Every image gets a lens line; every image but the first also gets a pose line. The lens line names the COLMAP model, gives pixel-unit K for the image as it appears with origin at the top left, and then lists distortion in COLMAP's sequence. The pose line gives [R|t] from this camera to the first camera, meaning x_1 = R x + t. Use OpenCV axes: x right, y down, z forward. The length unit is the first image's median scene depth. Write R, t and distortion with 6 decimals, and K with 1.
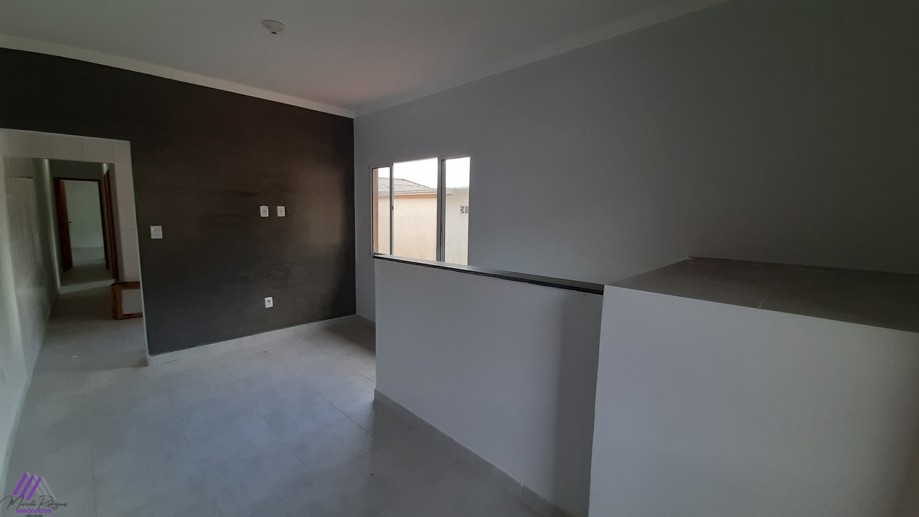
lens RADIAL K [[359.6, 0, 458.7], [0, 359.6, 255.4], [0, 0, 1]] dist [-0.003504, -0.000398]
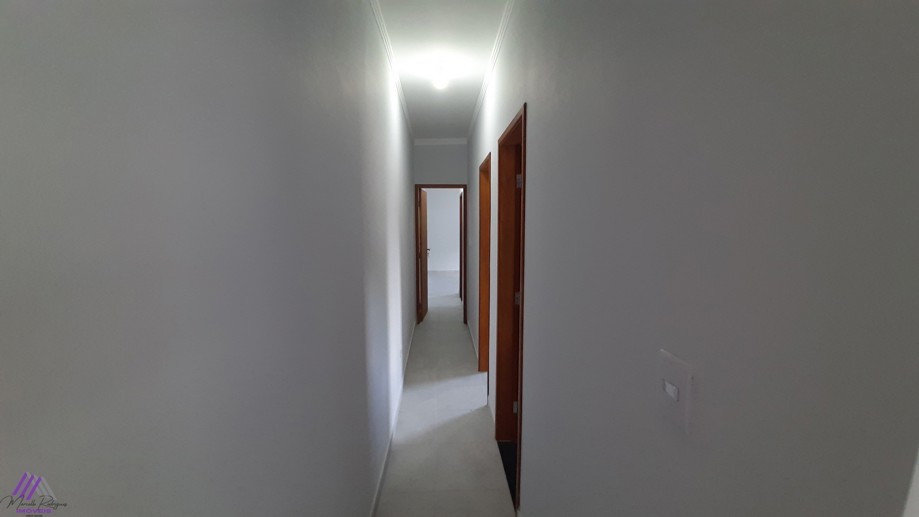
lens RADIAL K [[359.6, 0, 458.7], [0, 359.6, 255.4], [0, 0, 1]] dist [-0.003504, -0.000398]
pose [[0.731776, 0.078399, -0.677021, -0.573145], [-0.066216, 0.996841, 0.043863, -0.113045], [0.678321, 0.012732, 0.734655, 0.529250]]
